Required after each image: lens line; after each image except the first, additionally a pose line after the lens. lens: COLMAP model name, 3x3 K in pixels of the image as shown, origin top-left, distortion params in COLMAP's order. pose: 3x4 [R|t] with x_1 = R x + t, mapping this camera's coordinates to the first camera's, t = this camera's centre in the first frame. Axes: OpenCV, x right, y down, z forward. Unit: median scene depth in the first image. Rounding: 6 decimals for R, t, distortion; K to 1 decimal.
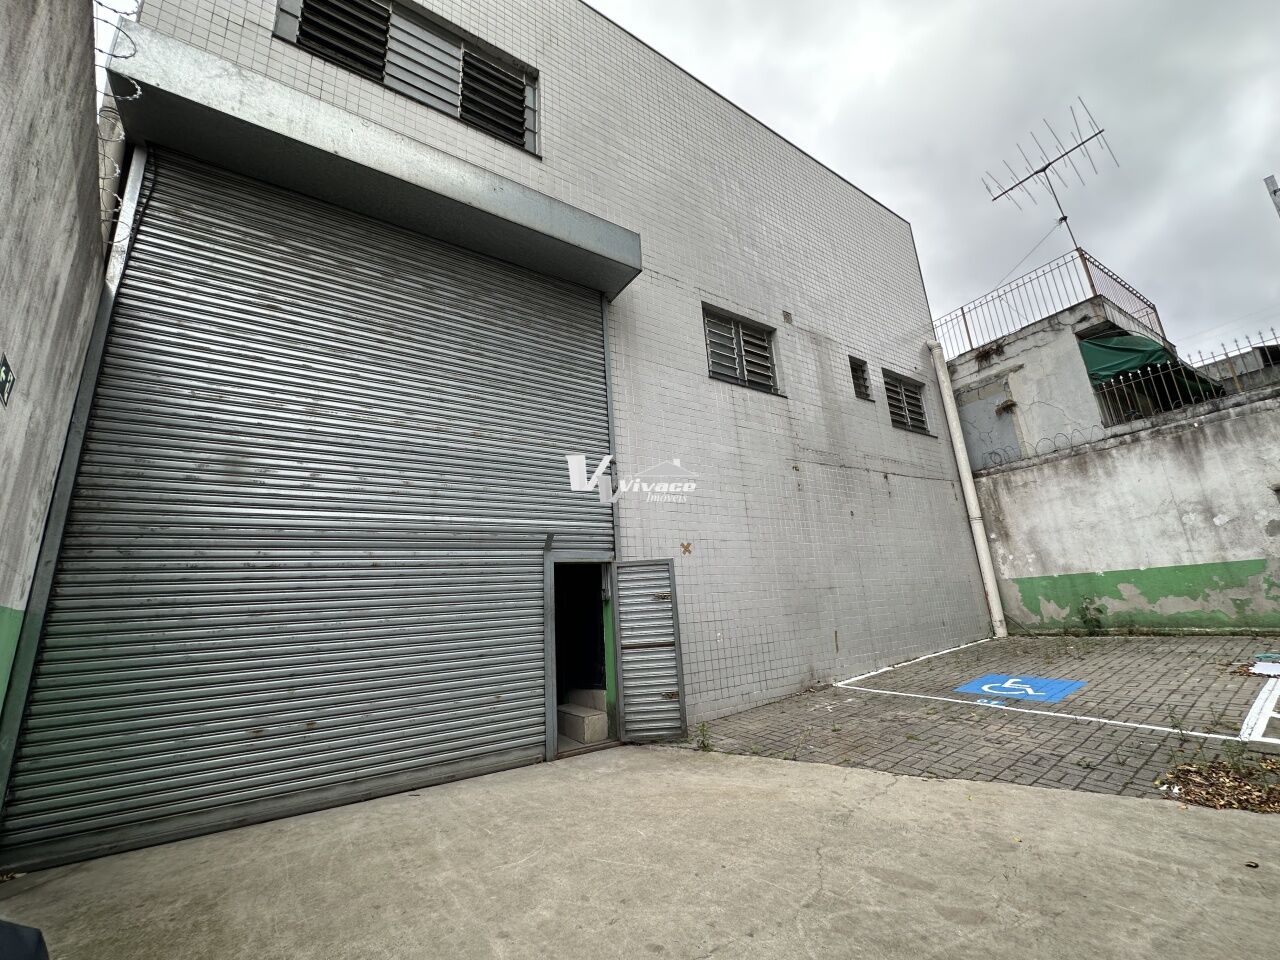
lens RADIAL K [[511.0, 0, 637.7], [0, 511.0, 477.6], [0, 0, 1]] dist [-0.005838, -0.000094]
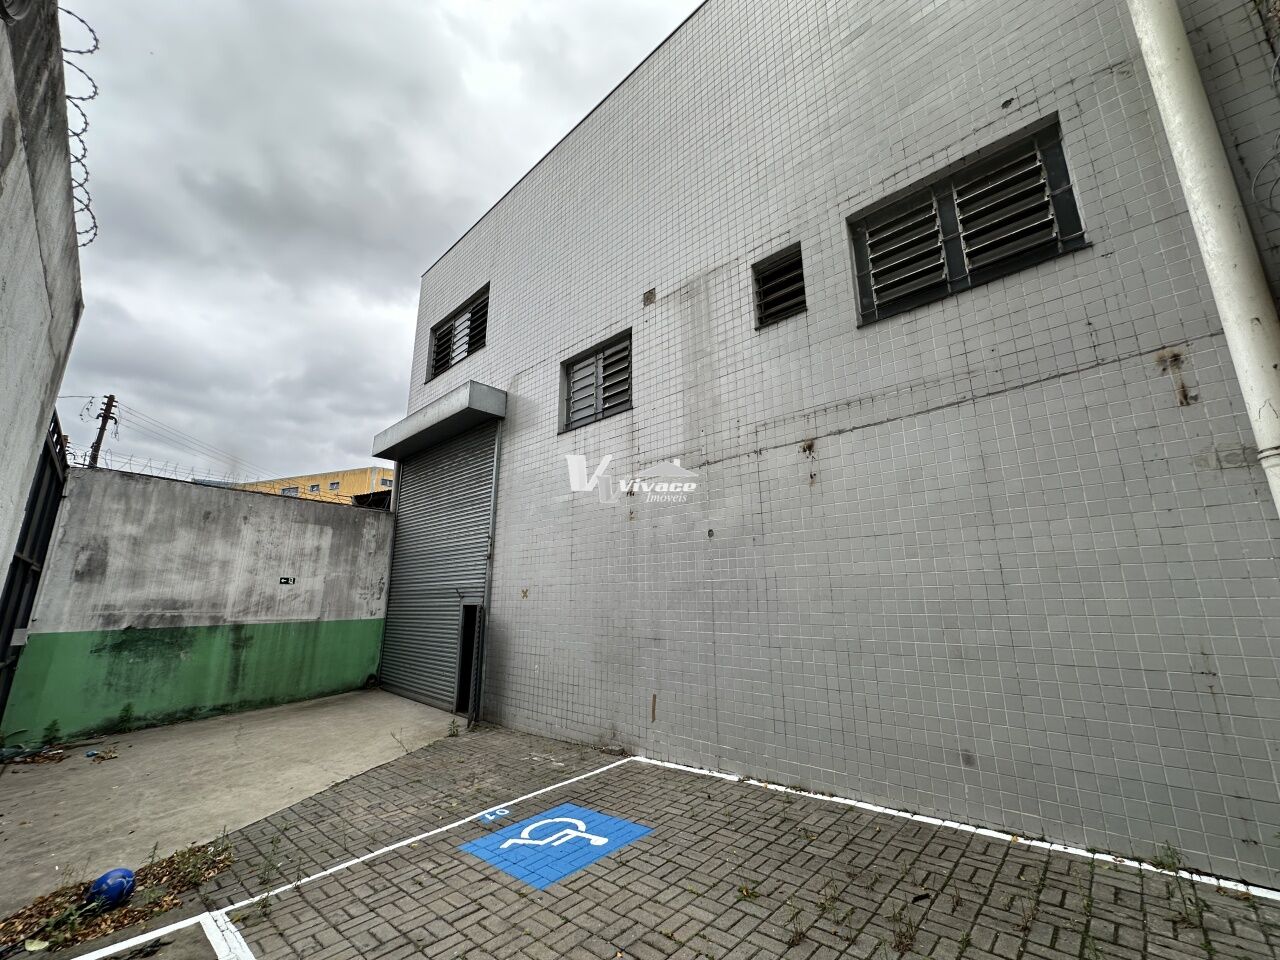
lens RADIAL K [[511.0, 0, 638.2], [0, 511.0, 480.9], [0, 0, 1]] dist [-0.005838, -0.000094]
pose [[0.221878, -0.165011, -0.961011, 1.252227], [0.234984, 0.965578, -0.111543, 0.066408], [0.946337, -0.201073, 0.253015, 0.881509]]
